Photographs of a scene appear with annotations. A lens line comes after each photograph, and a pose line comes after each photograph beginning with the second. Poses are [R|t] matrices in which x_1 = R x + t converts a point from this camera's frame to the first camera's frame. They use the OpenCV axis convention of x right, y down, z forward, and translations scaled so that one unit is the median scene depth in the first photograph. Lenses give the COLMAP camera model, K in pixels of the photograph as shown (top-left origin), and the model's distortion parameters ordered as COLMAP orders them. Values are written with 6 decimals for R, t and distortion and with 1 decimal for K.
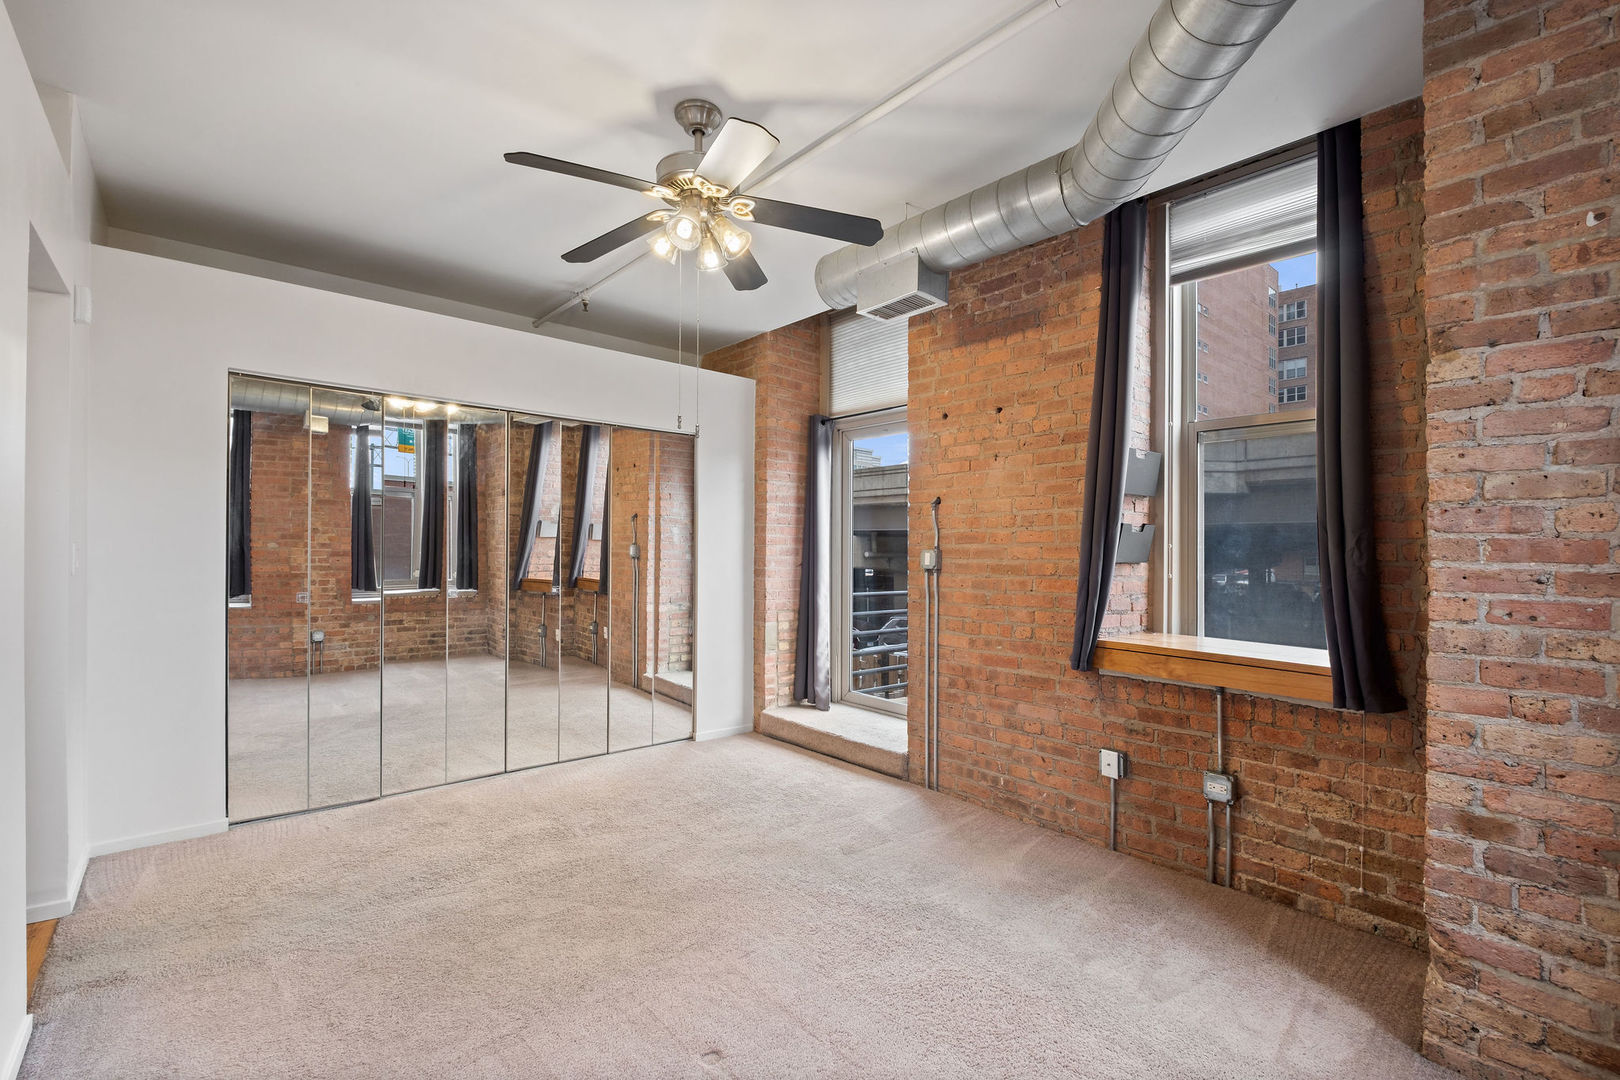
lens RADIAL K [[713.7, 0, 806.1], [0, 713.7, 551.0], [0, 0, 1]] dist [0.002591, -0.005568]
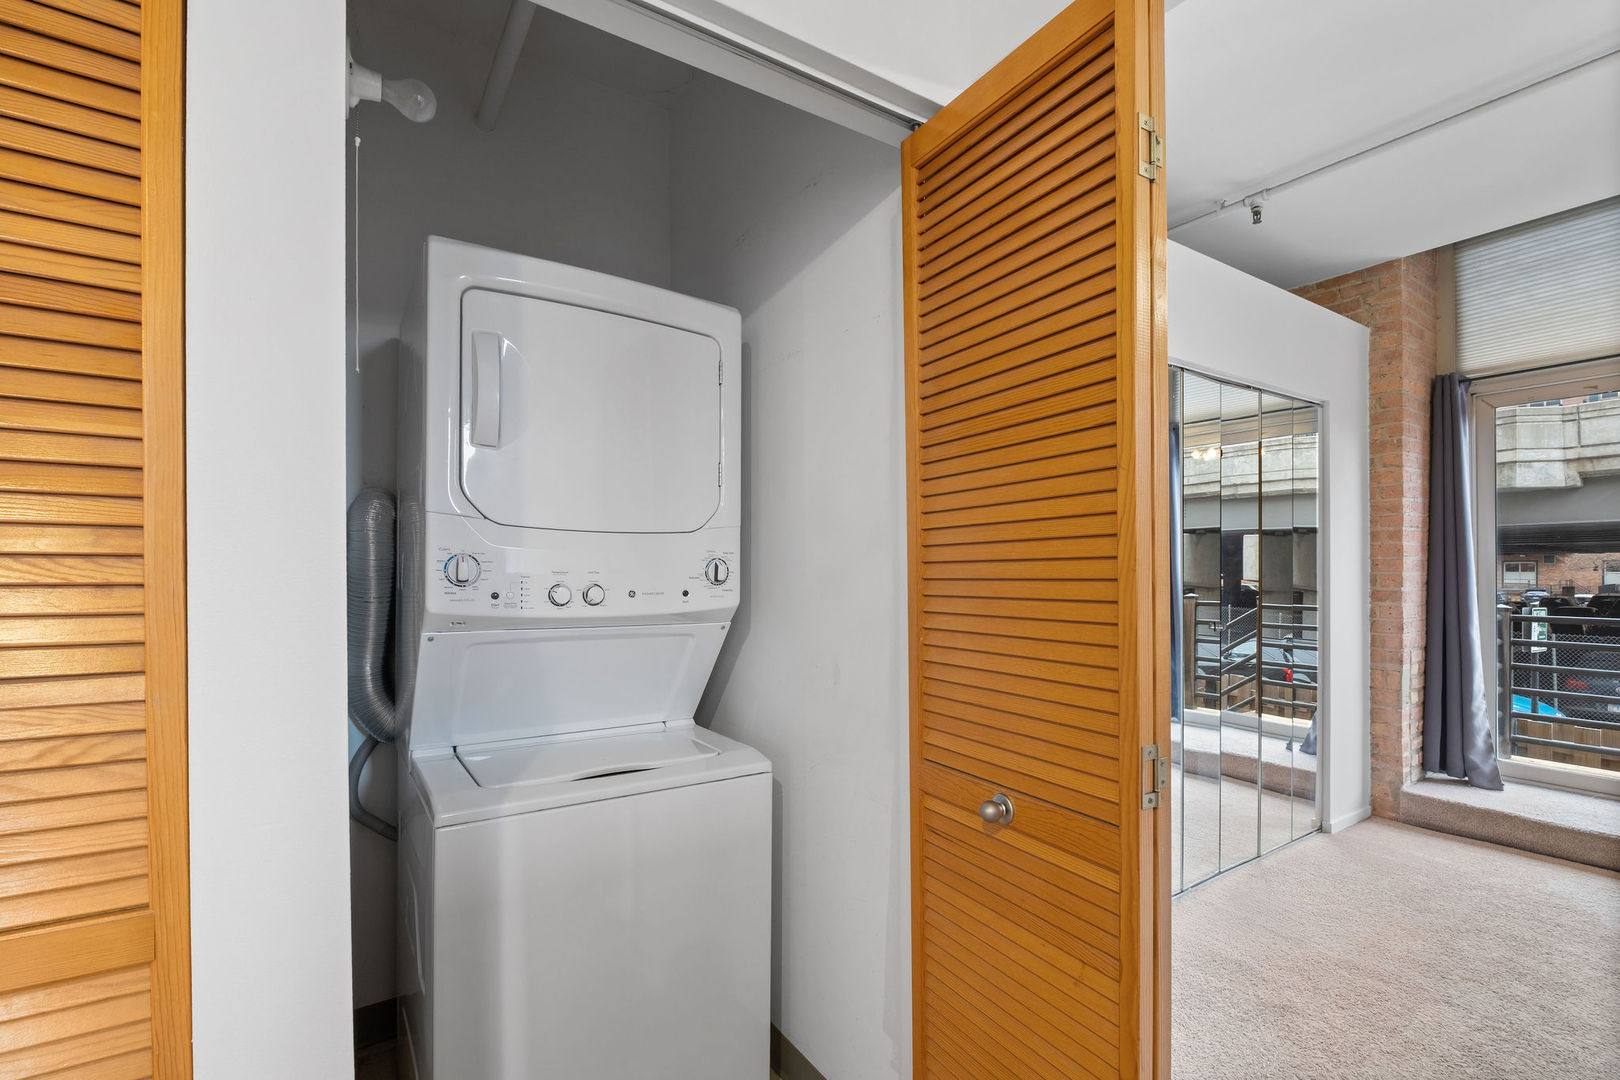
lens RADIAL K [[713.7, 0, 807.1], [0, 713.7, 567.5], [0, 0, 1]] dist [0.002591, -0.005568]
pose [[0.991489, -0.015058, -0.129316, -0.770681], [0.015615, 0.999873, 0.003297, -0.012691], [0.129250, -0.005288, 0.991598, 0.300338]]
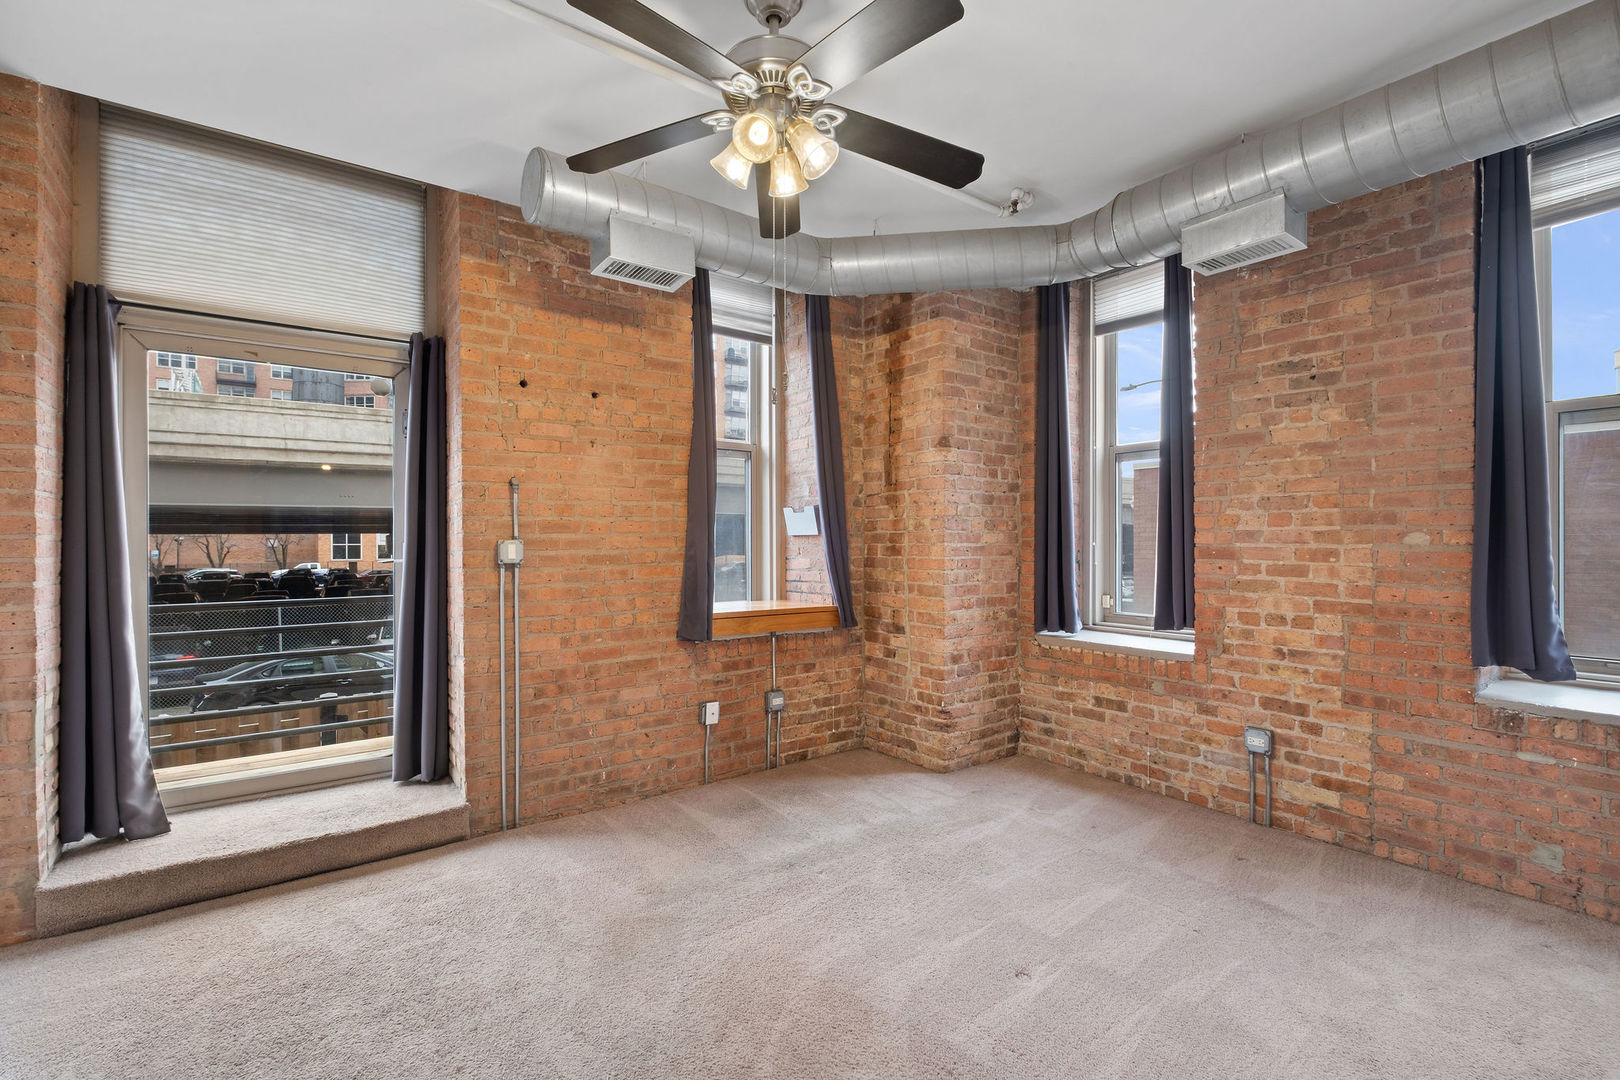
lens RADIAL K [[713.7, 0, 800.1], [0, 713.7, 538.9], [0, 0, 1]] dist [0.002591, -0.005568]
pose [[0.080498, -0.011450, 0.996689, -0.669344], [0.004372, 0.999928, 0.011135, -0.012265], [-0.996745, 0.003461, 0.080543, 0.641675]]
